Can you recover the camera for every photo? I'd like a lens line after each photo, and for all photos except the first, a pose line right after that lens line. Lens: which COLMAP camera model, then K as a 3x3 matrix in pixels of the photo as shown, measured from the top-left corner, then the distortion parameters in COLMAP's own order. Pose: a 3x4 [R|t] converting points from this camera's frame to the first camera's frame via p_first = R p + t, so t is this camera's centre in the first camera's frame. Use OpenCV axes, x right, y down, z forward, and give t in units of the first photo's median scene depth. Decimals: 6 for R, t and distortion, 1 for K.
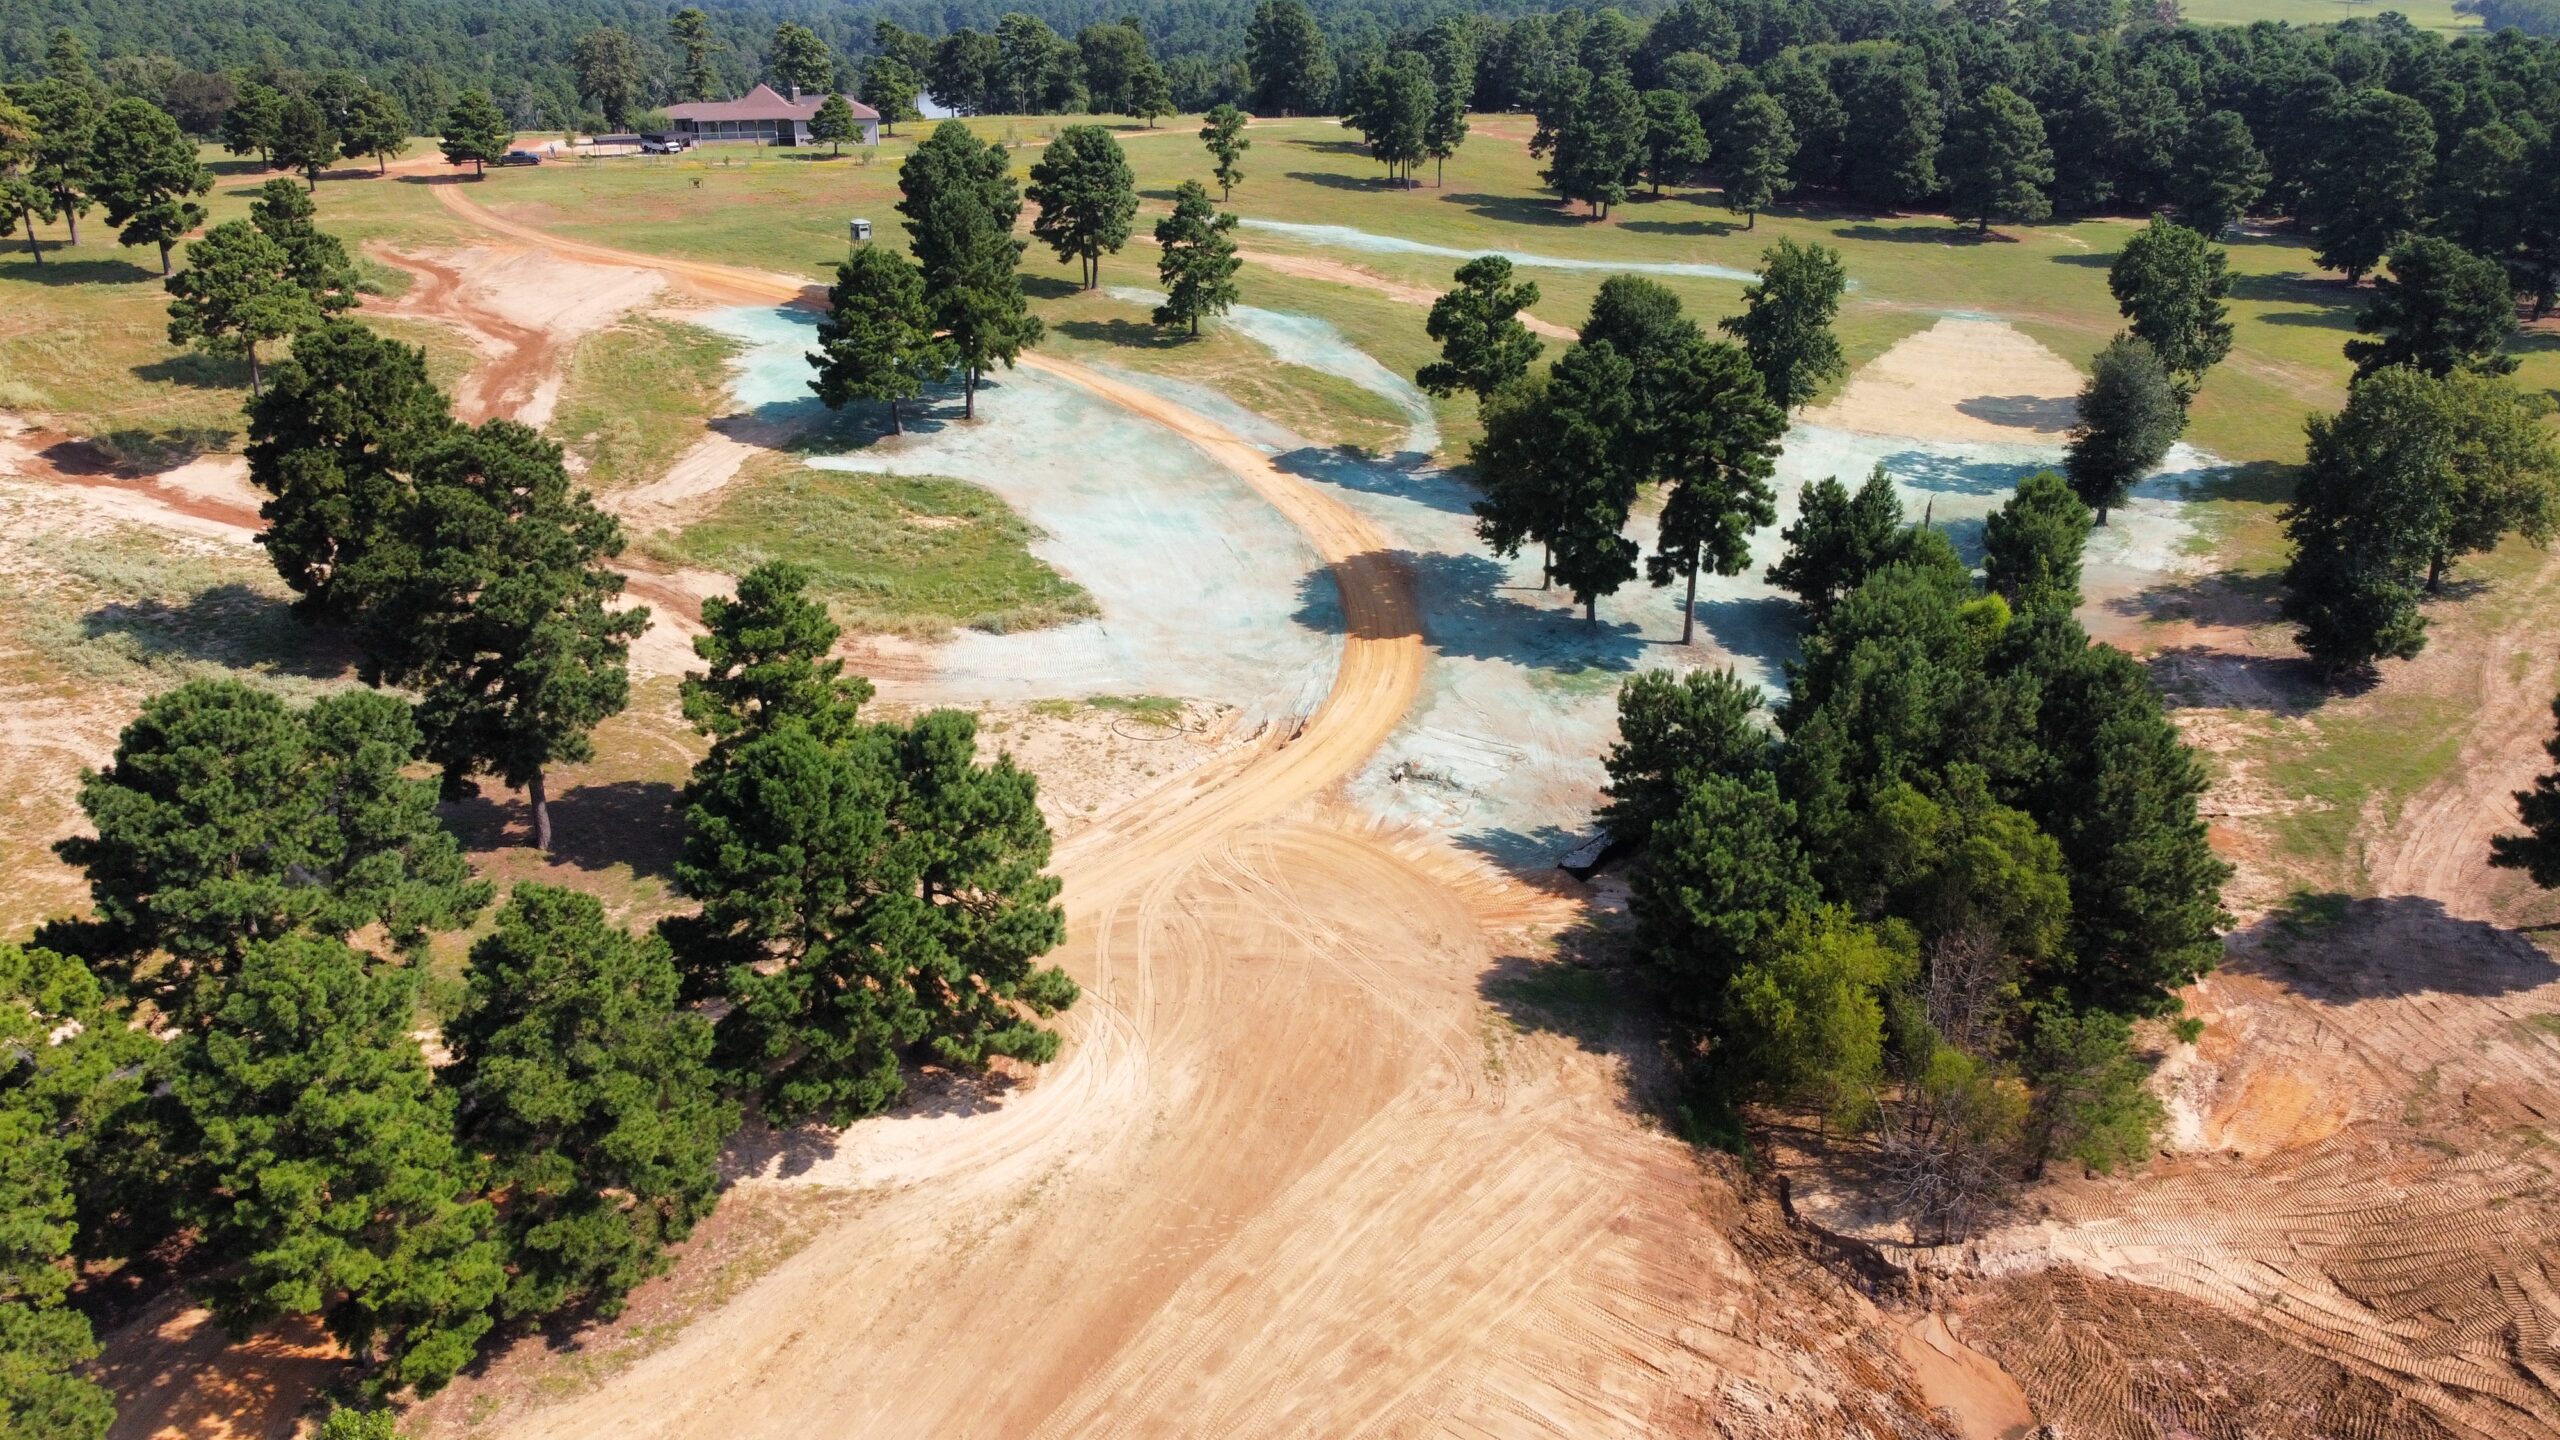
lens RADIAL K [[1919.5, 0, 1274.6], [0, 1919.5, 721.3], [0, 0, 1]] dist [-0.006960, -0.001568]
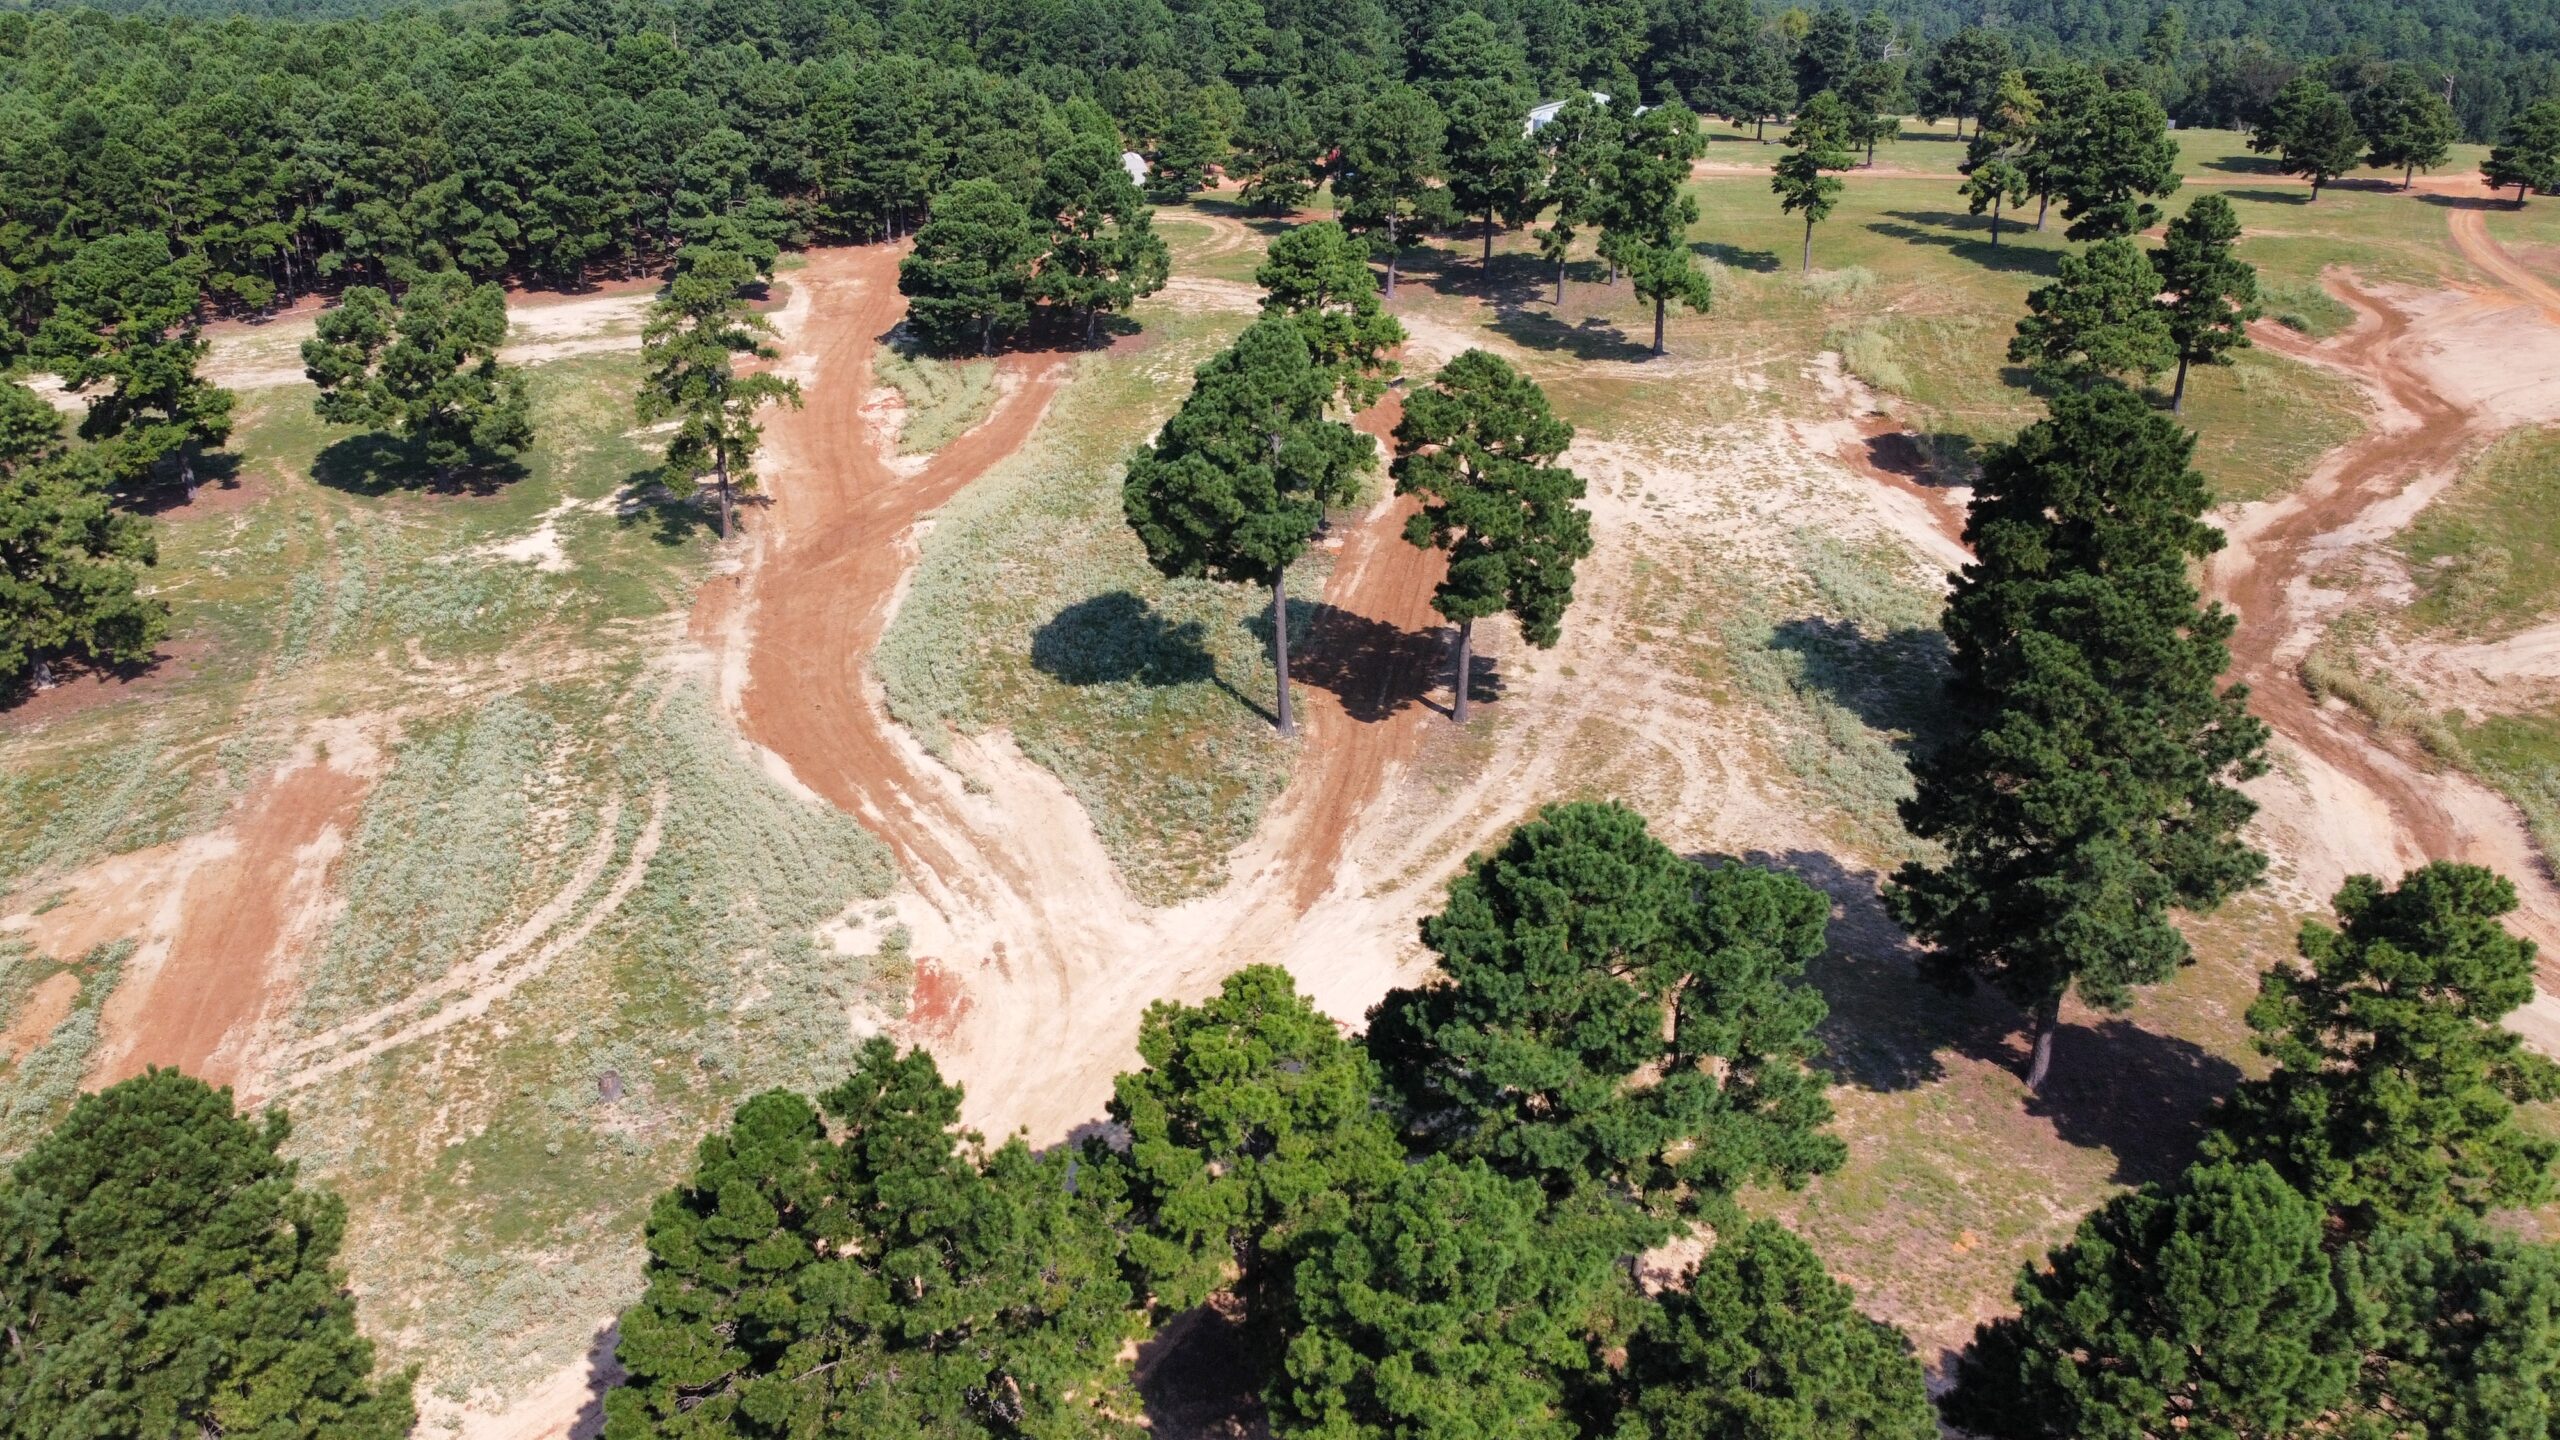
lens RADIAL K [[1919.5, 0, 1276.8], [0, 1919.5, 704.9], [0, 0, 1]] dist [-0.006960, -0.001568]
pose [[0.551154, 0.313610, -0.773226, 0.006779], [-0.309722, 0.937368, 0.159415, -0.057201], [0.774792, 0.151623, 0.613766, 0.123748]]
